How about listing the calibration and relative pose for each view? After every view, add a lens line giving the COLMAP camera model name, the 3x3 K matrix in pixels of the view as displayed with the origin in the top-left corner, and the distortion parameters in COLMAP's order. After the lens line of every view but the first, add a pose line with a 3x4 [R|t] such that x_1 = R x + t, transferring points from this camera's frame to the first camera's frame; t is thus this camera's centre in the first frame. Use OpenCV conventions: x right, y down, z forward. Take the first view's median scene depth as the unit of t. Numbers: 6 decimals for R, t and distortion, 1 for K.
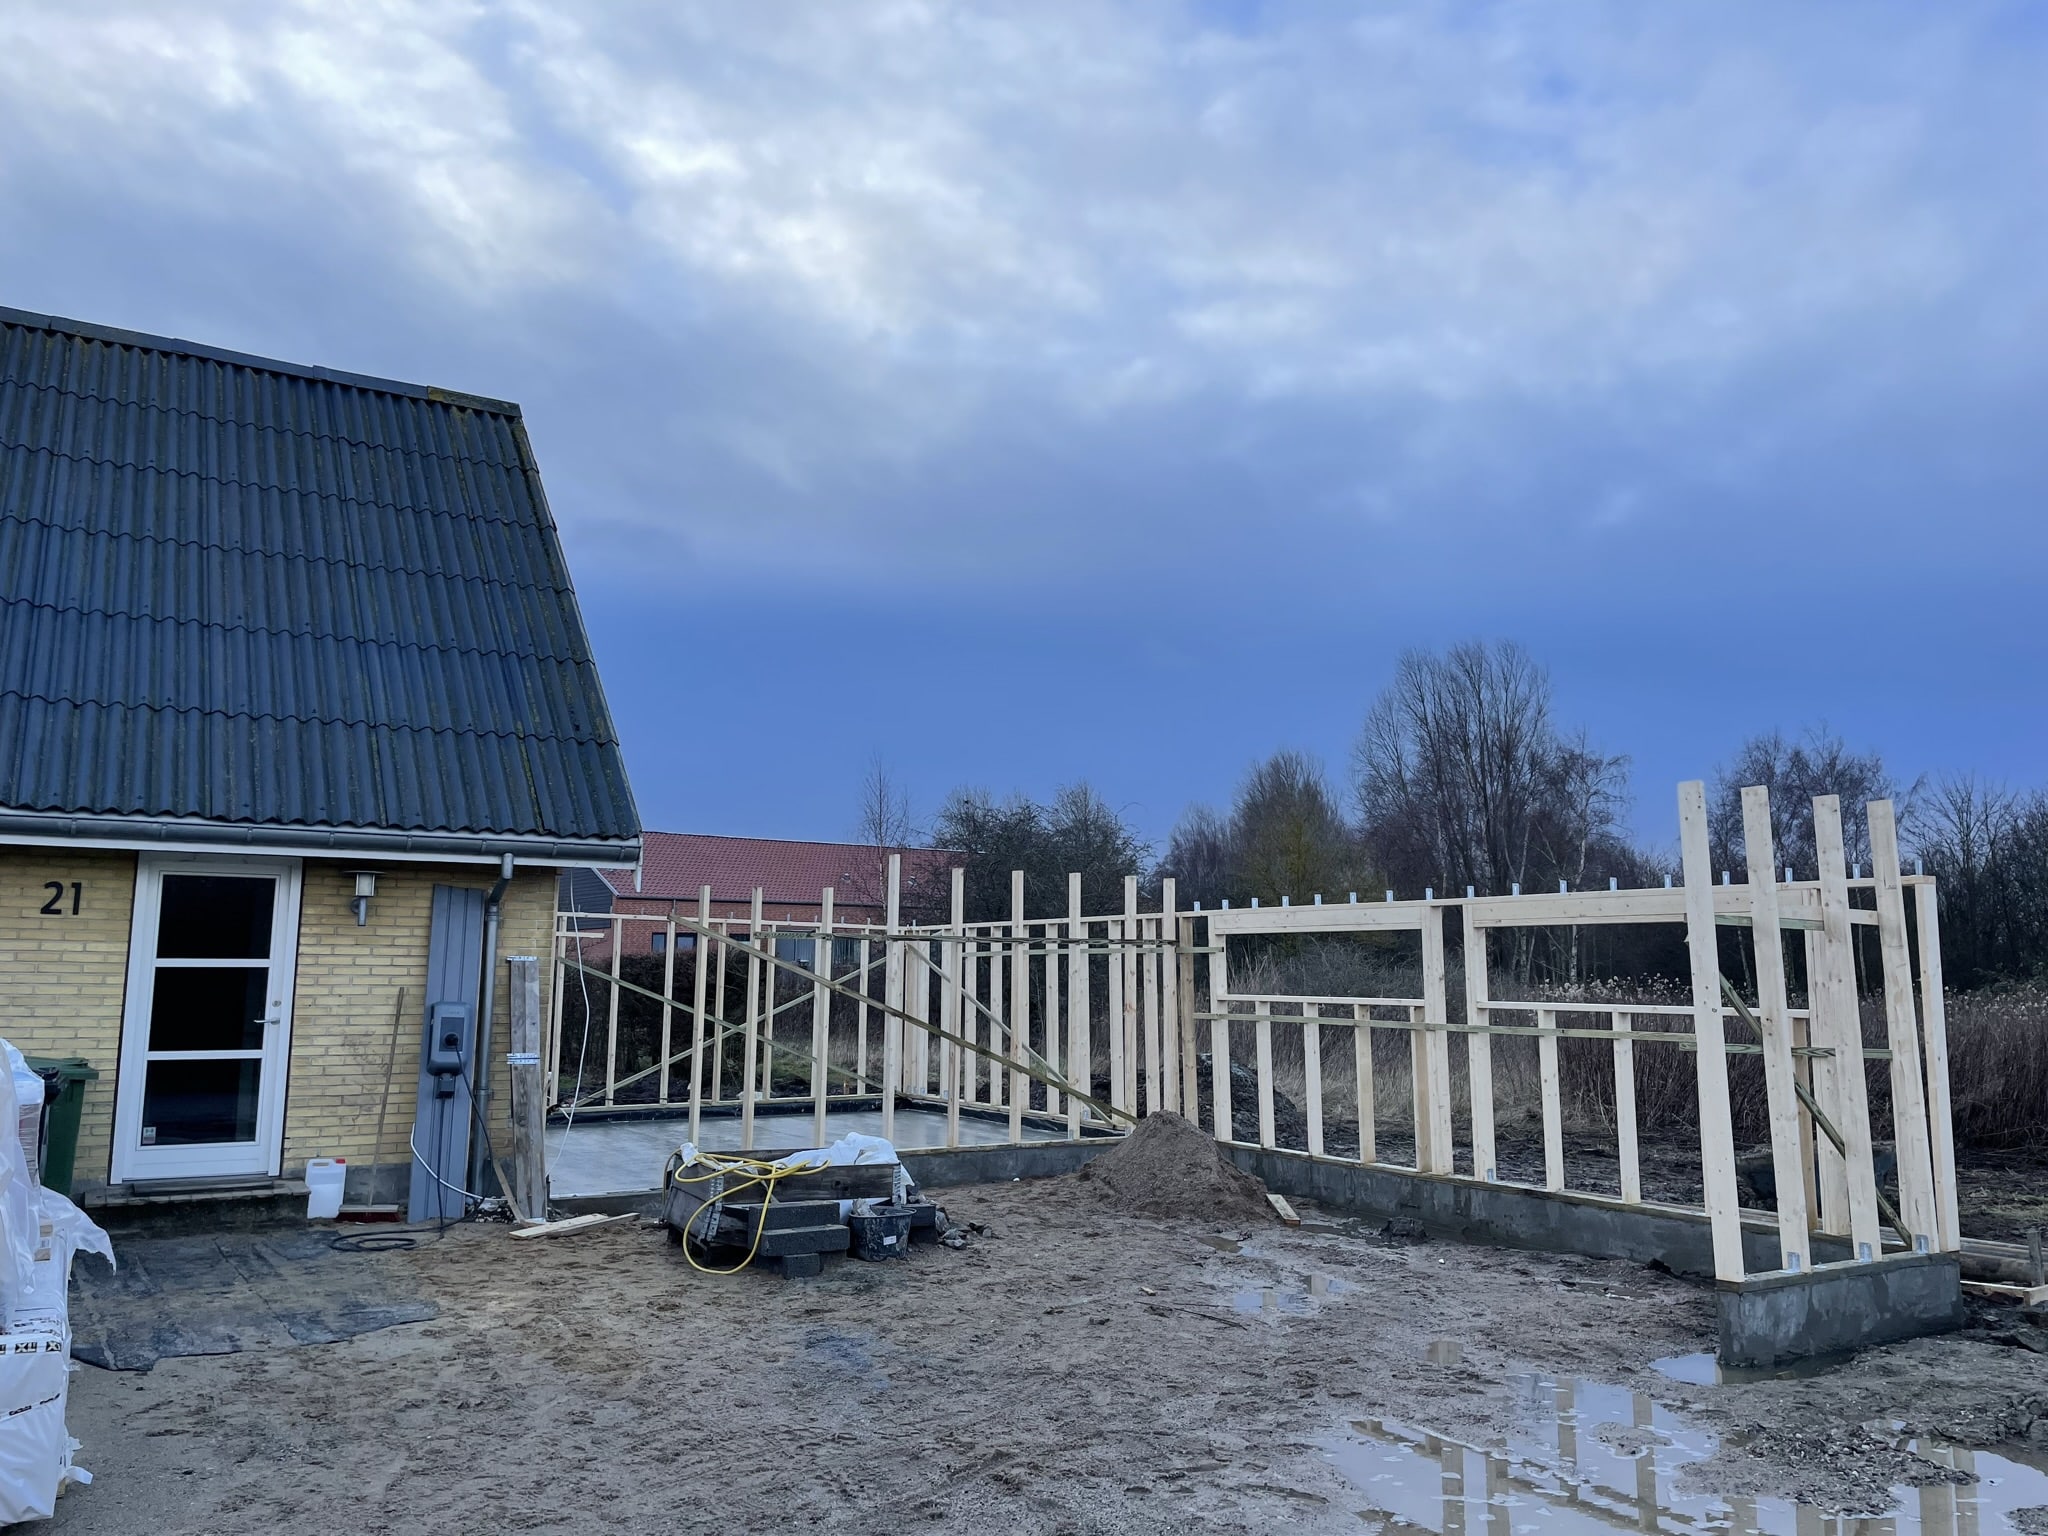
lens RADIAL K [[1532.4, 0, 1017.4], [0, 1532.4, 780.3], [0, 0, 1]] dist [0.108271, -0.134215]
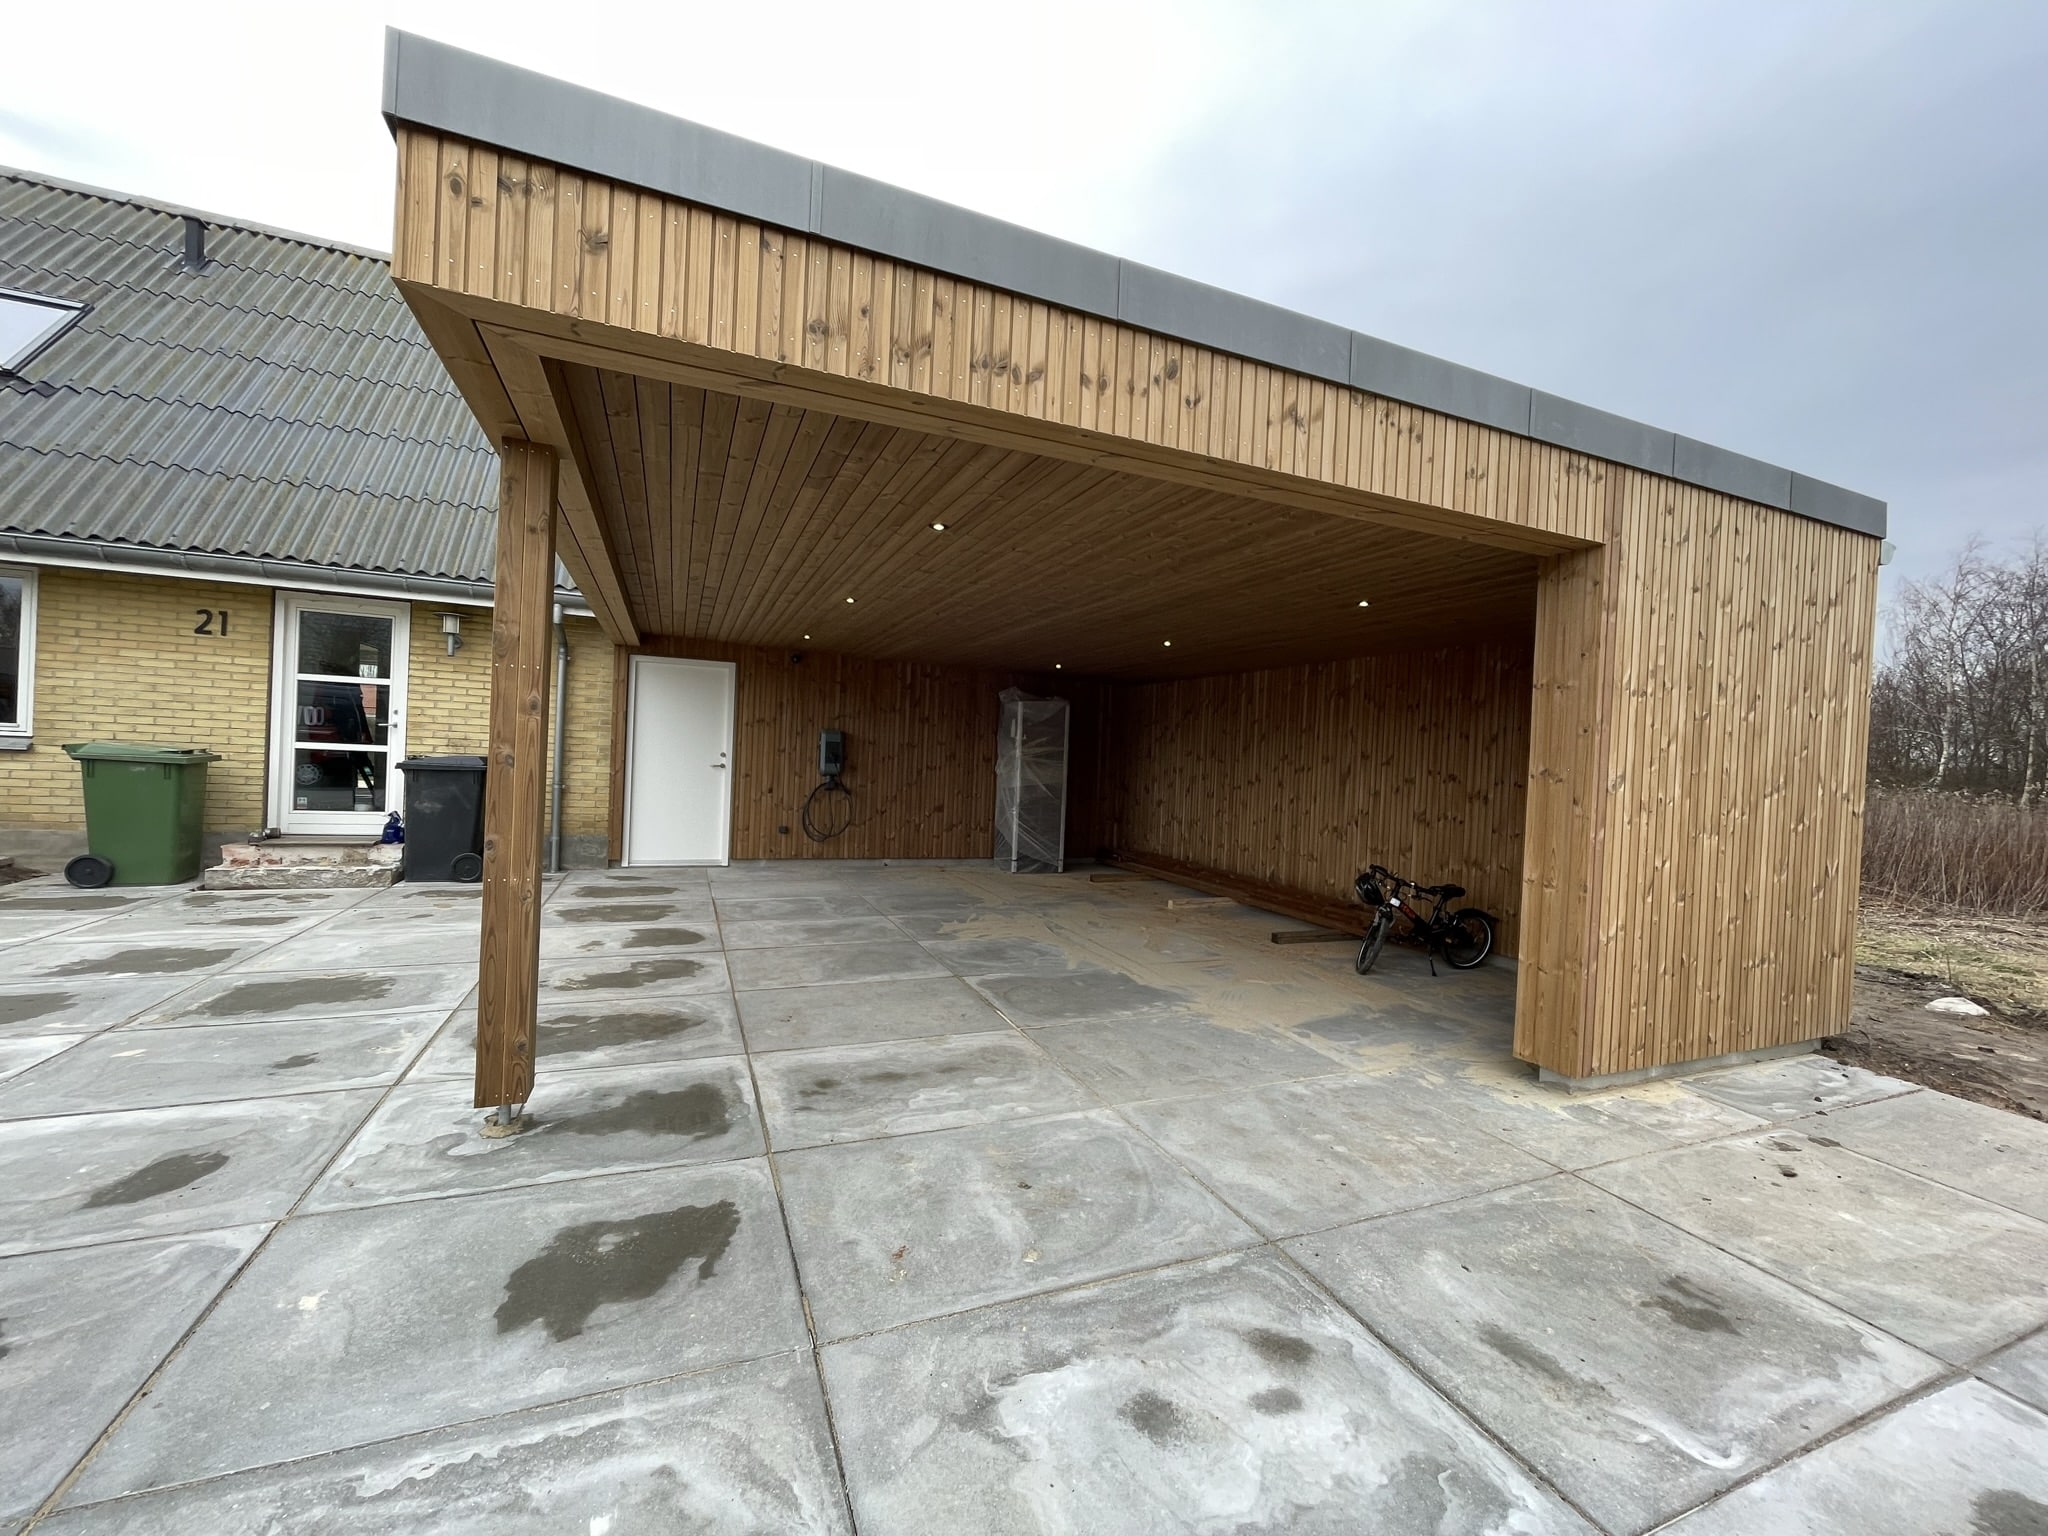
lens RADIAL K [[827.3, 0, 1024.0], [0, 827.3, 773.3], [0, 0, 1]] dist [-0.002883, -0.000532]
pose [[0.989041, 0.039422, -0.142279, 0.160926], [-0.019086, 0.989746, 0.141561, 0.083416], [0.146401, -0.137294, 0.979652, 0.372548]]
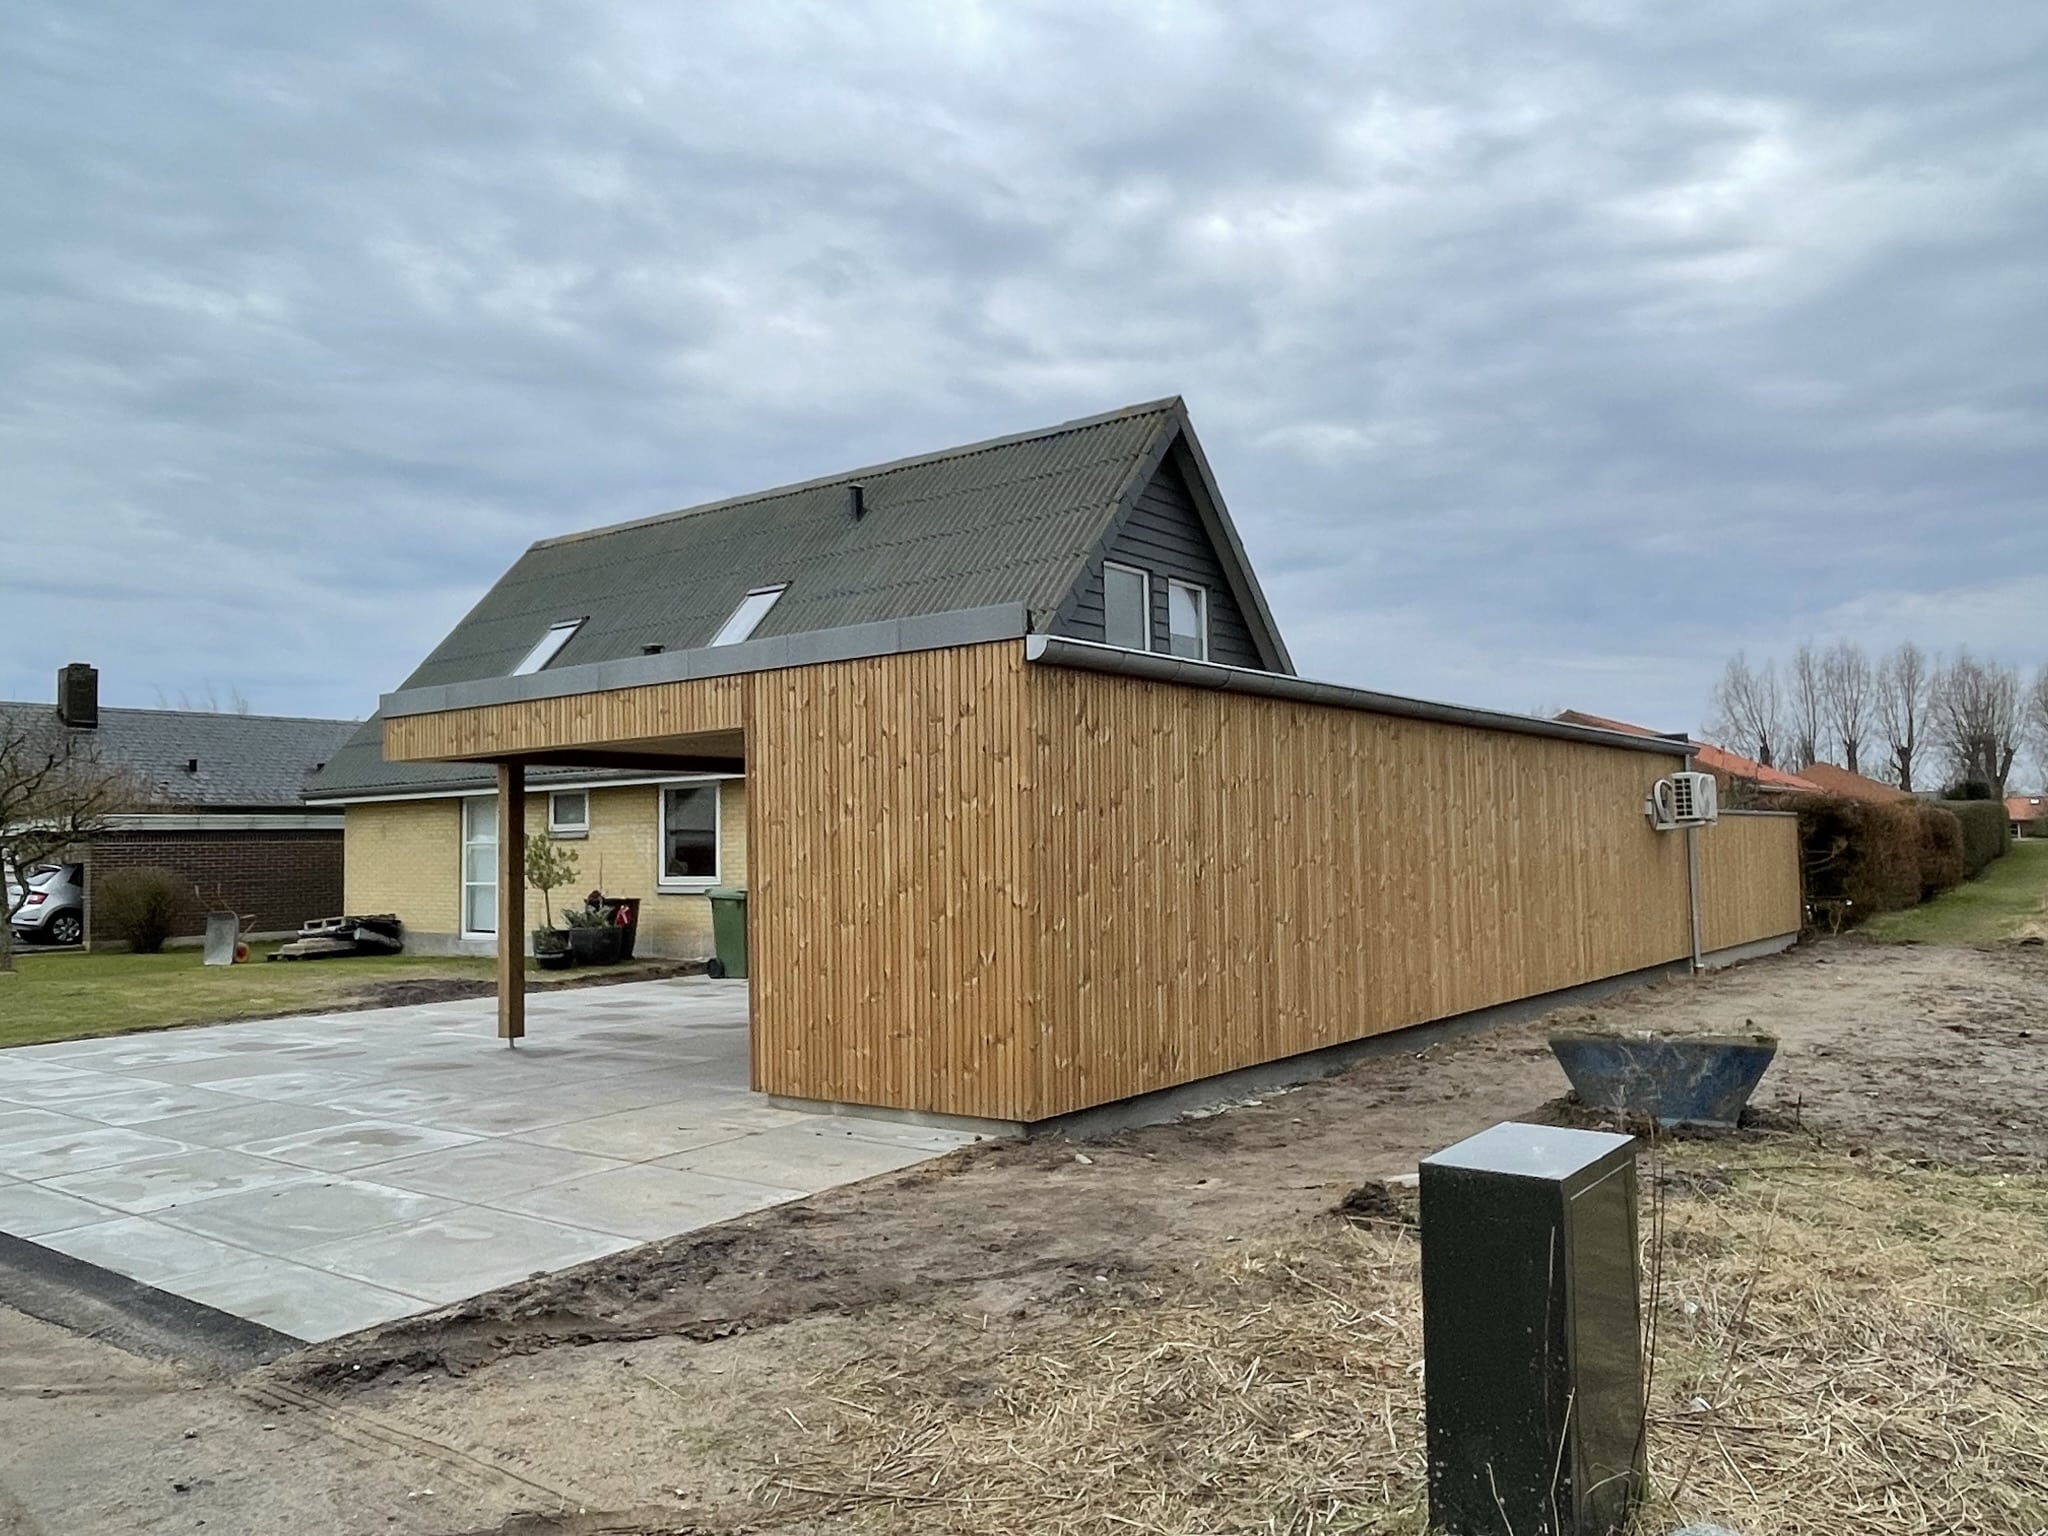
lens RADIAL K [[1532.7, 0, 1014.4], [0, 1532.7, 772.5], [0, 0, 1]] dist [0.004417, -0.001390]
pose [[0.362753, -0.061215, -0.929873, 1.169860], [0.140625, 0.990009, -0.010315, 0.093487], [0.921214, -0.127021, 0.367737, 0.538349]]
